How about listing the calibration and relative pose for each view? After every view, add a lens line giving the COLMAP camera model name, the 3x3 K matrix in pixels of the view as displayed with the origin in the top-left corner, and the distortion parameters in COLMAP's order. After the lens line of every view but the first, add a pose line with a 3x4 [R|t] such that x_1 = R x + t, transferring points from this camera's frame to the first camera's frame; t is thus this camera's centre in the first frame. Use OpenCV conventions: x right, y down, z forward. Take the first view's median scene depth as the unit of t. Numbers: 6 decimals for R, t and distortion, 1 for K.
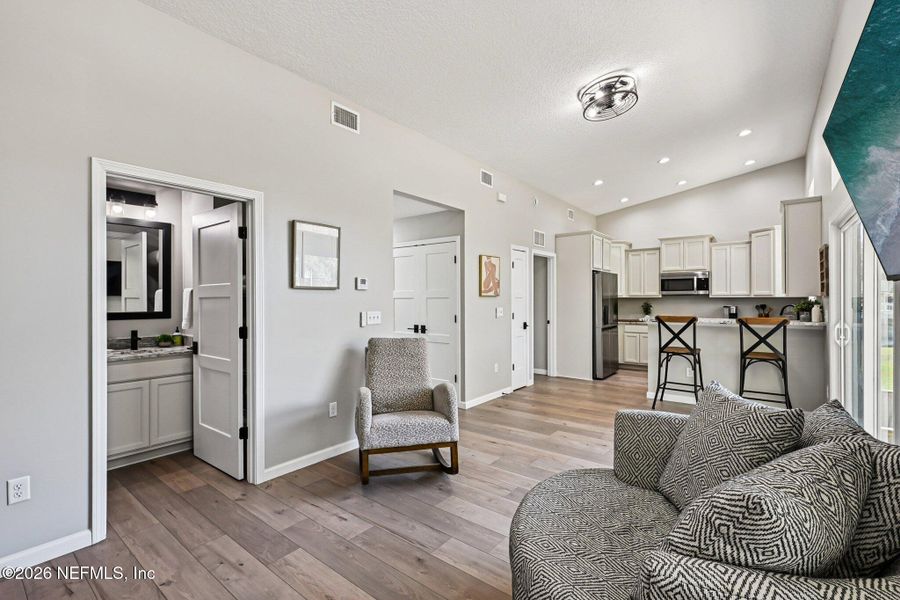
lens RADIAL K [[405.0, 0, 453.7], [0, 405.0, 299.8], [0, 0, 1]] dist [0.000656, 0.000025]
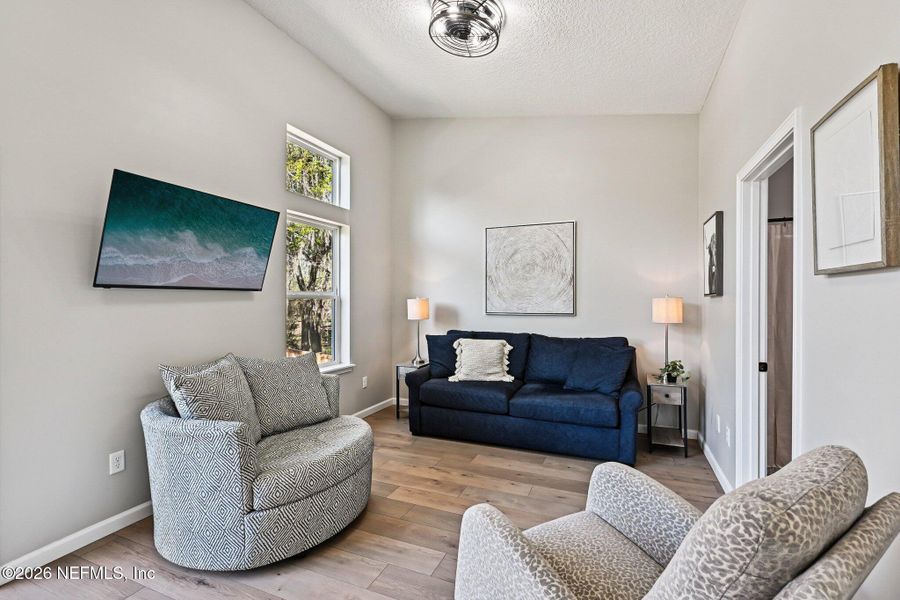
lens RADIAL K [[405.0, 0, 453.7], [0, 405.0, 299.8], [0, 0, 1]] dist [0.000656, 0.000025]
pose [[-0.965458, 0.003339, -0.260538, 0.058418], [0.002294, 0.999988, 0.004313, -0.002098], [0.260549, 0.003566, -0.965454, 0.625198]]
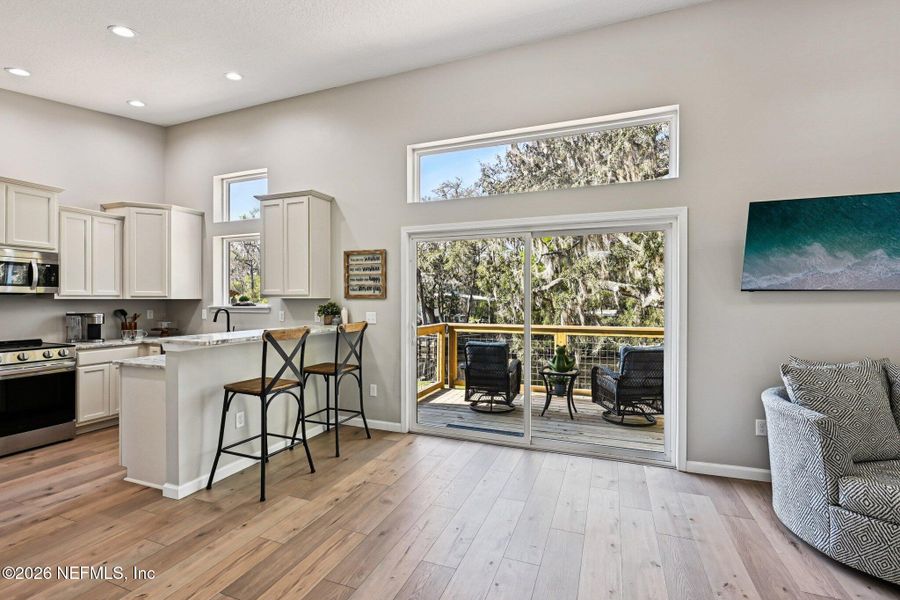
lens RADIAL K [[405.0, 0, 453.7], [0, 405.0, 299.8], [0, 0, 1]] dist [0.000656, 0.000025]
pose [[-0.287675, 0.003912, 0.957720, -0.081874], [0.002693, 0.999991, -0.003276, -0.001415], [-0.957724, 0.001636, -0.287683, 0.665257]]
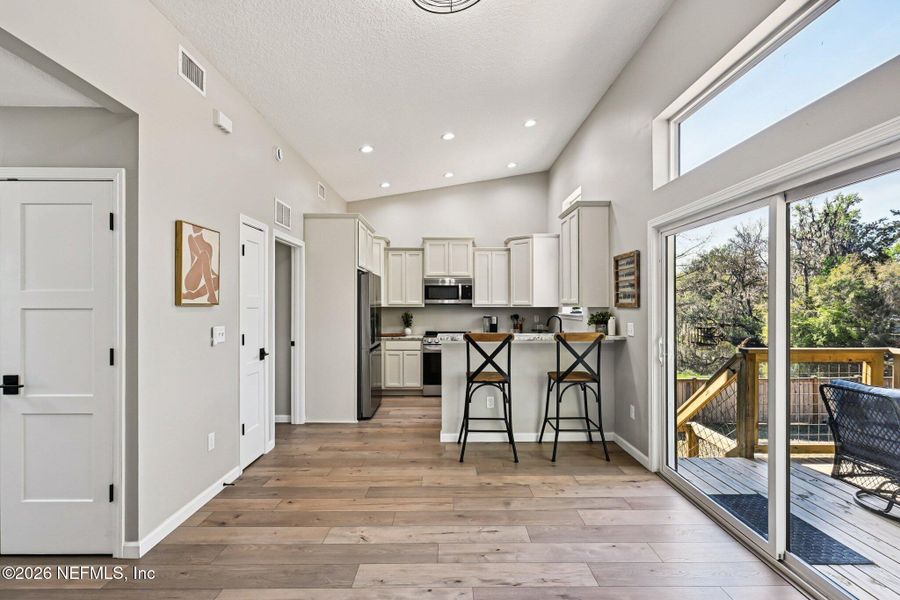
lens RADIAL K [[421.0, 0, 451.1], [0, 421.0, 305.5], [0, 0, 1]] dist [0.000481, 0.000245]
pose [[0.782842, 0.004200, 0.622206, 0.006058], [-0.001961, 0.999989, -0.004283, -0.005408], [-0.622218, 0.002133, 0.782841, 0.308217]]
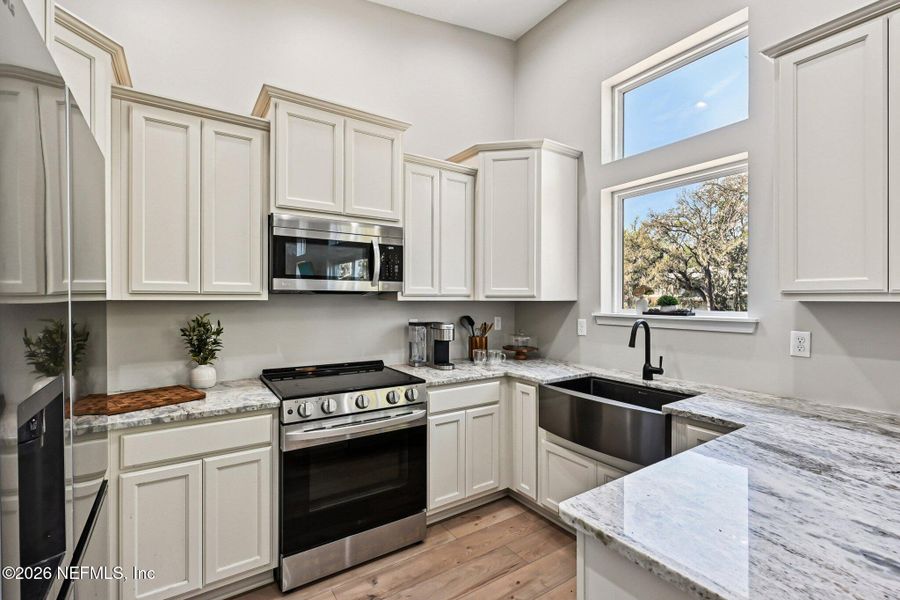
lens RADIAL K [[405.0, 0, 453.7], [0, 405.0, 299.8], [0, 0, 1]] dist [0.000656, 0.000025]
pose [[0.308929, 0.002371, 0.951082, 0.319202], [-0.001652, 0.999997, -0.001957, -0.006469], [-0.951084, -0.000967, 0.308931, 0.892606]]
